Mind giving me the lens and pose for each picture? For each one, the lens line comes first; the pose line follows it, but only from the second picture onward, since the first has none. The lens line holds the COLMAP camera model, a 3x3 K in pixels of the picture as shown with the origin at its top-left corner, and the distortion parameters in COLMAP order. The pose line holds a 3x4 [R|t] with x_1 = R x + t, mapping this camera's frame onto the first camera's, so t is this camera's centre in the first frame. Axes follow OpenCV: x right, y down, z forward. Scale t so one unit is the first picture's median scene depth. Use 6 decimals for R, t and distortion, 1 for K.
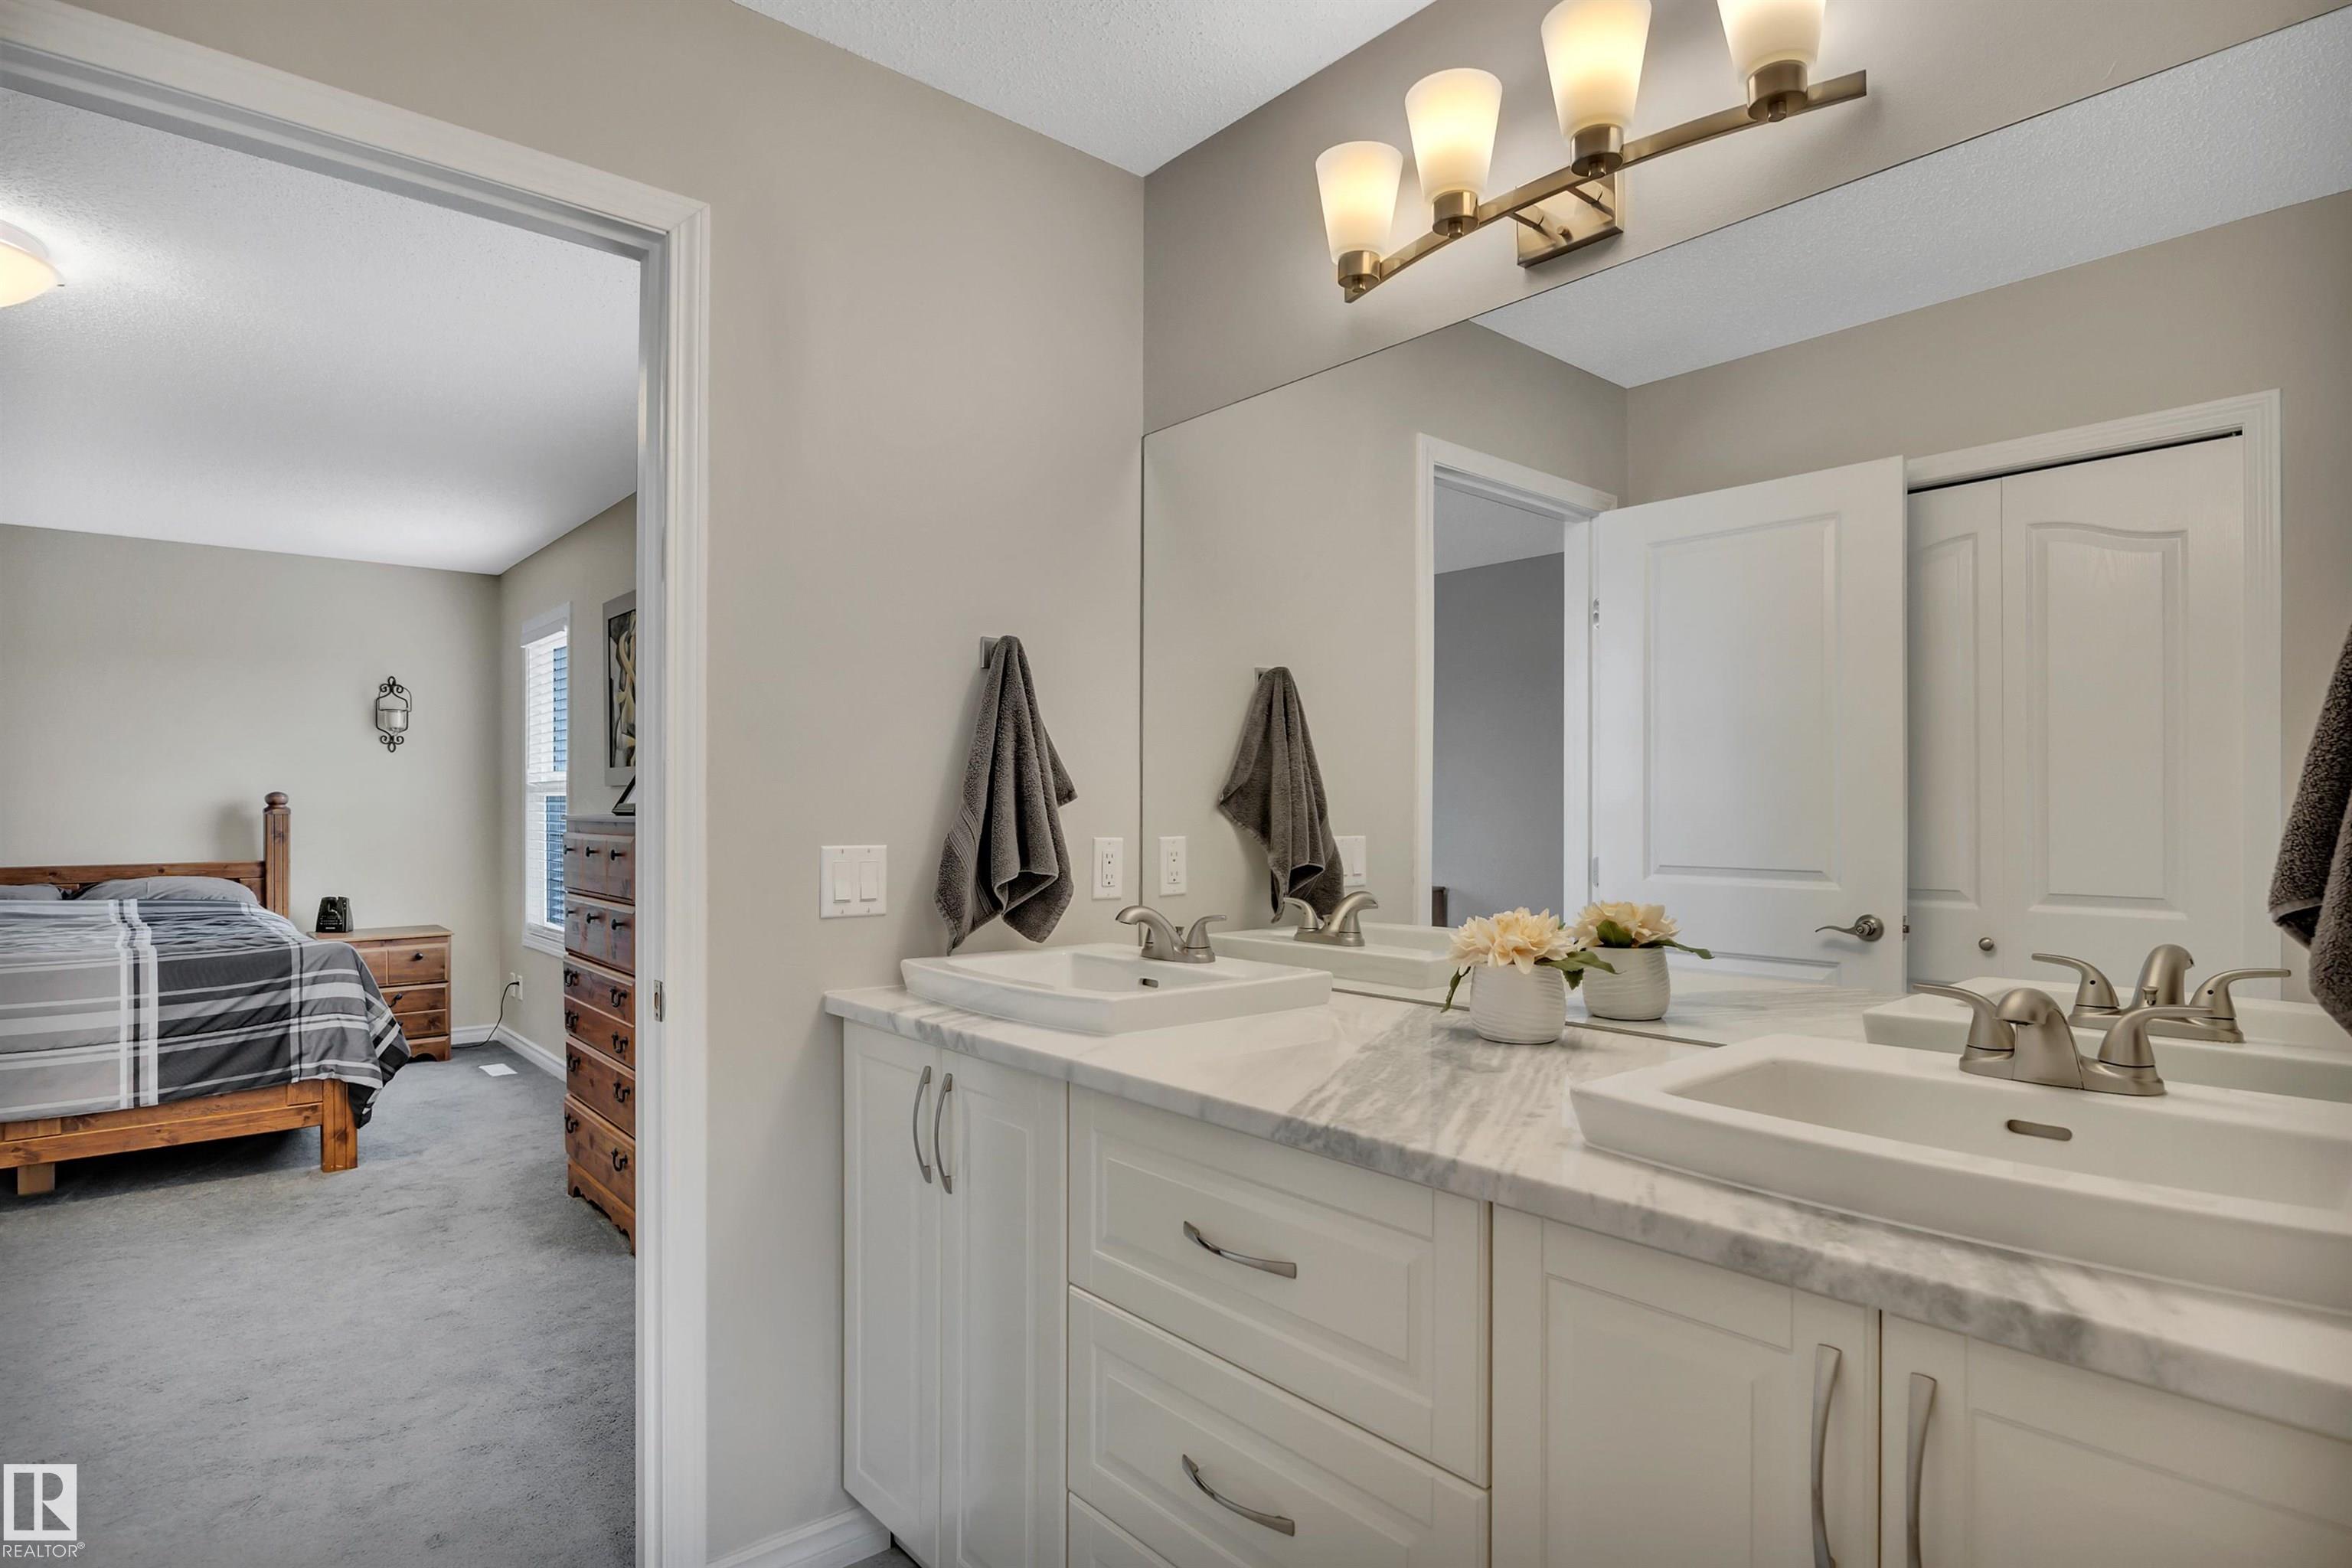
lens RADIAL K [[1205.6, 0, 1176.0], [0, 1205.6, 784.0], [0, 0, 1]] dist [0.003181, 0.000666]
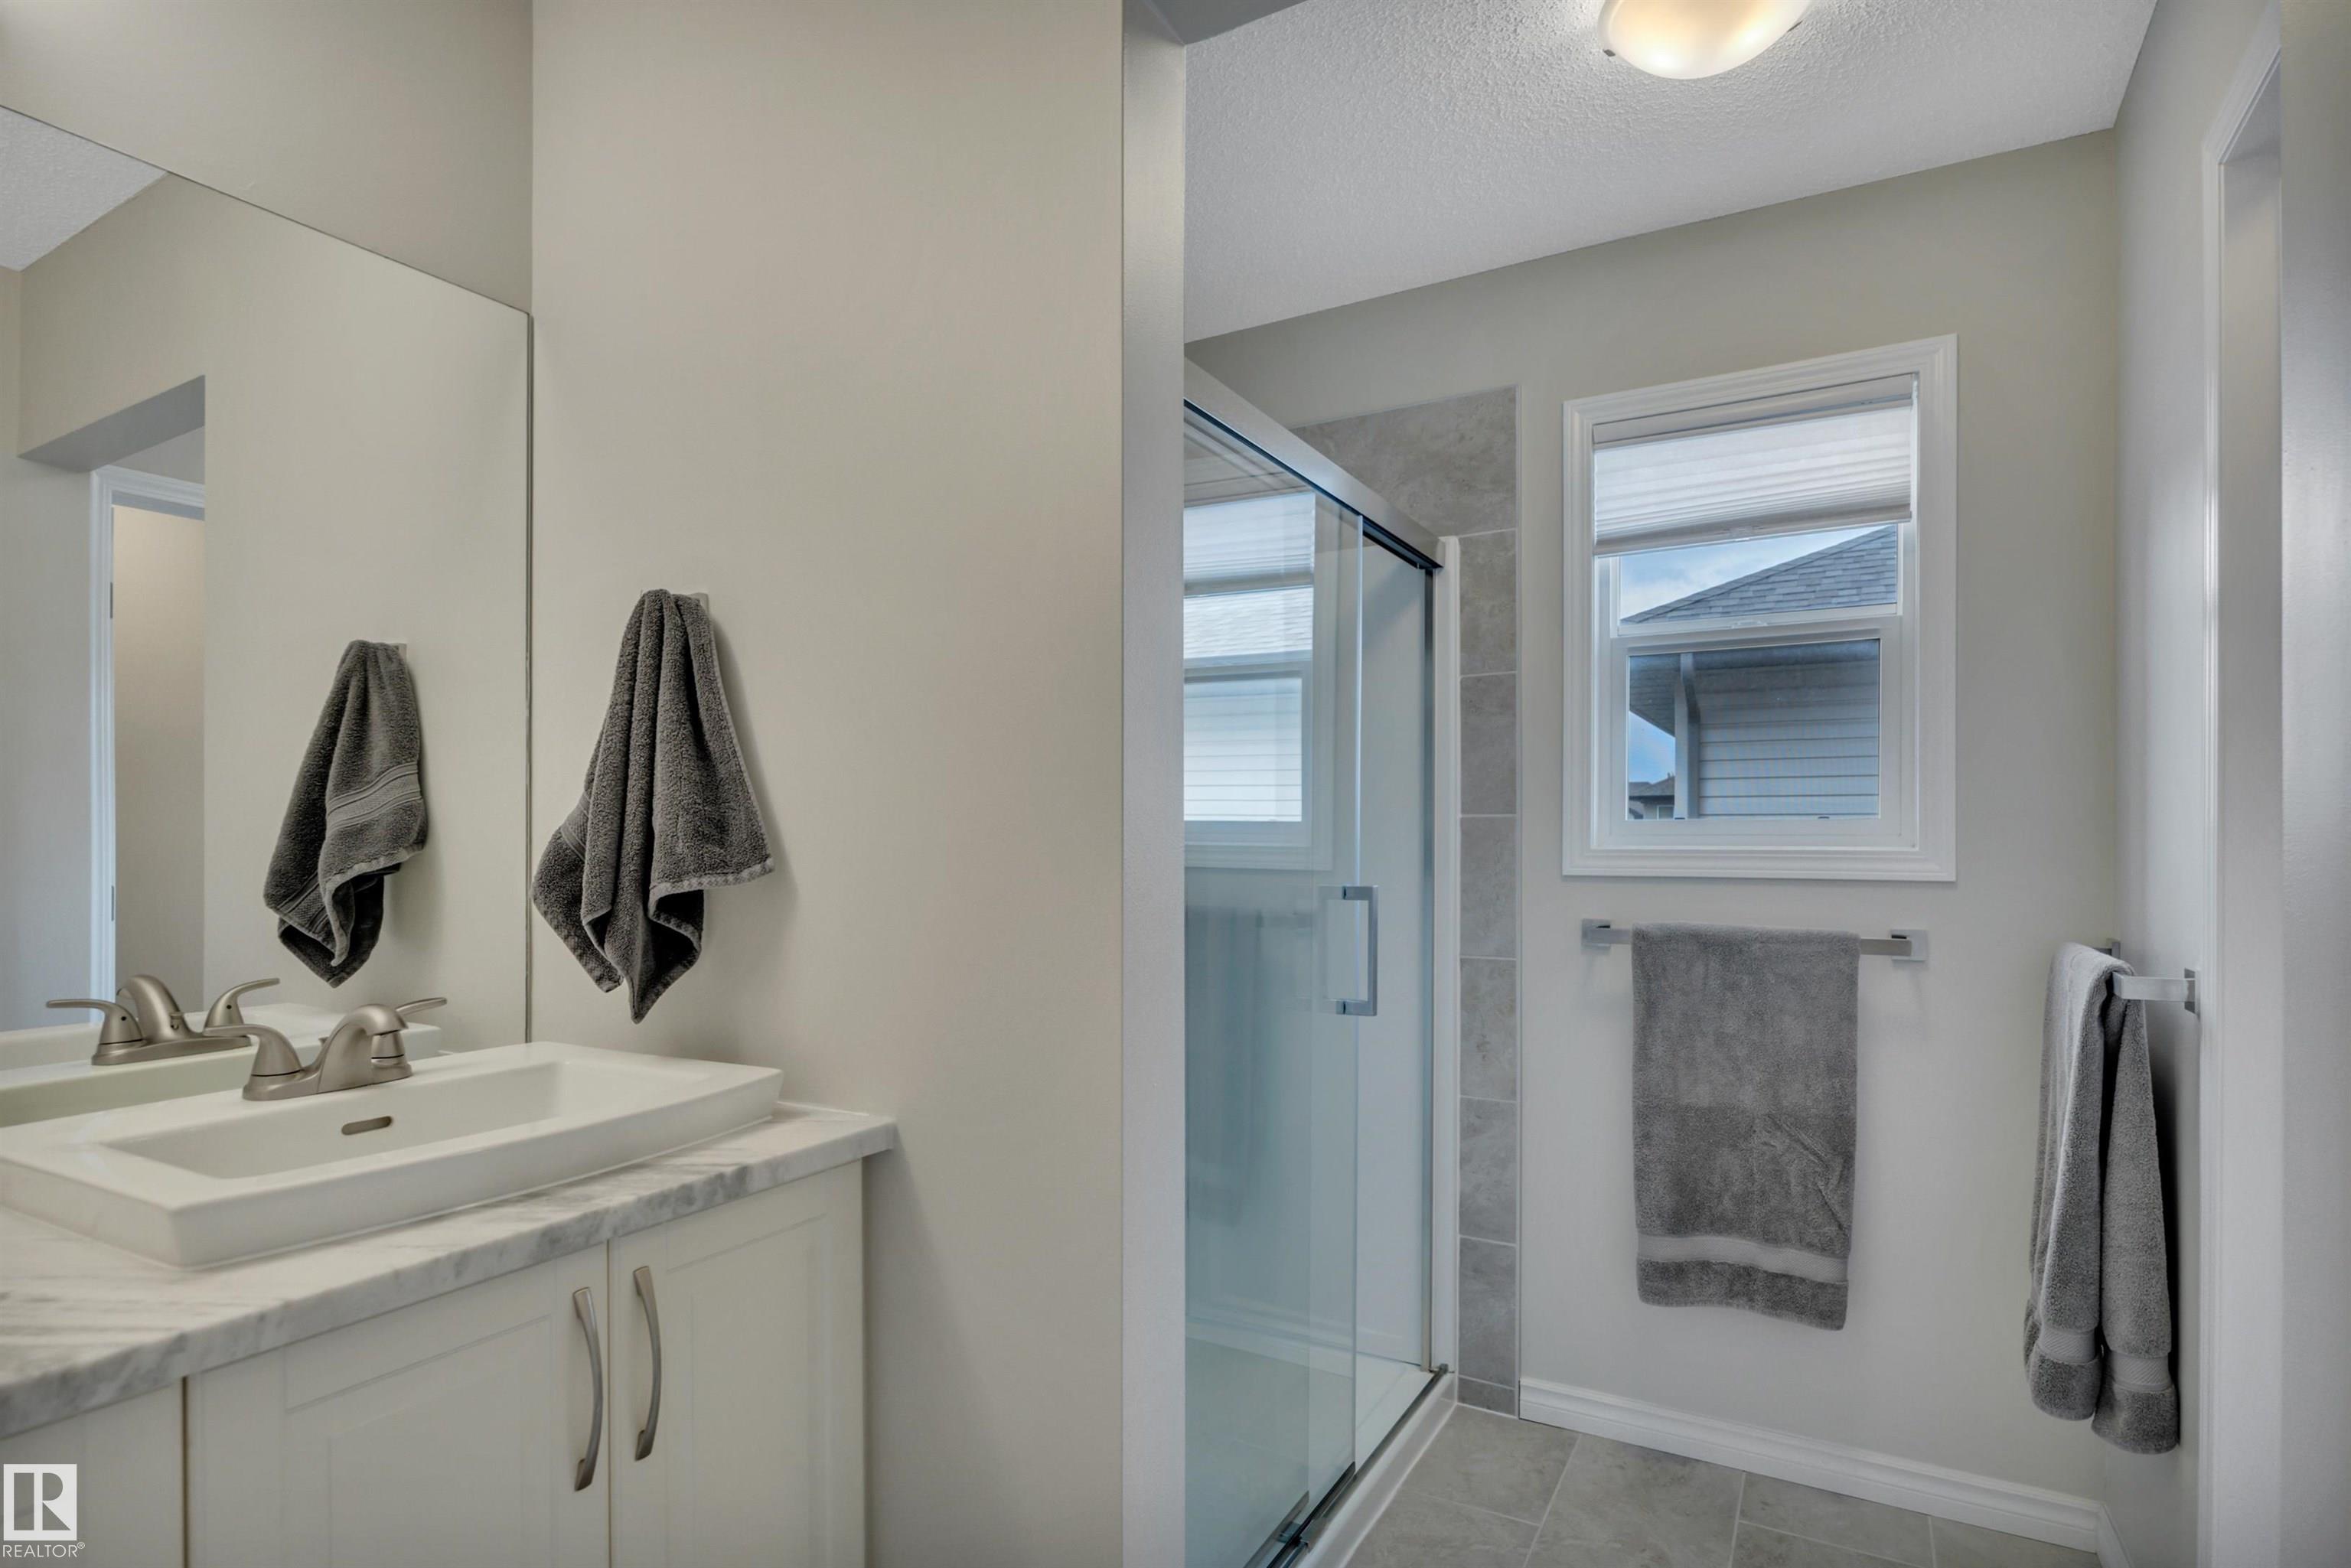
lens RADIAL K [[1205.0, 0, 1175.5], [0, 1205.0, 784.0], [0, 0, 1]] dist [0.003181, 0.000666]
pose [[-0.328275, 0.047848, 0.943370, -0.753091], [-0.020317, 0.998128, -0.057695, 0.017866], [-0.944364, -0.038106, -0.326688, 0.794745]]
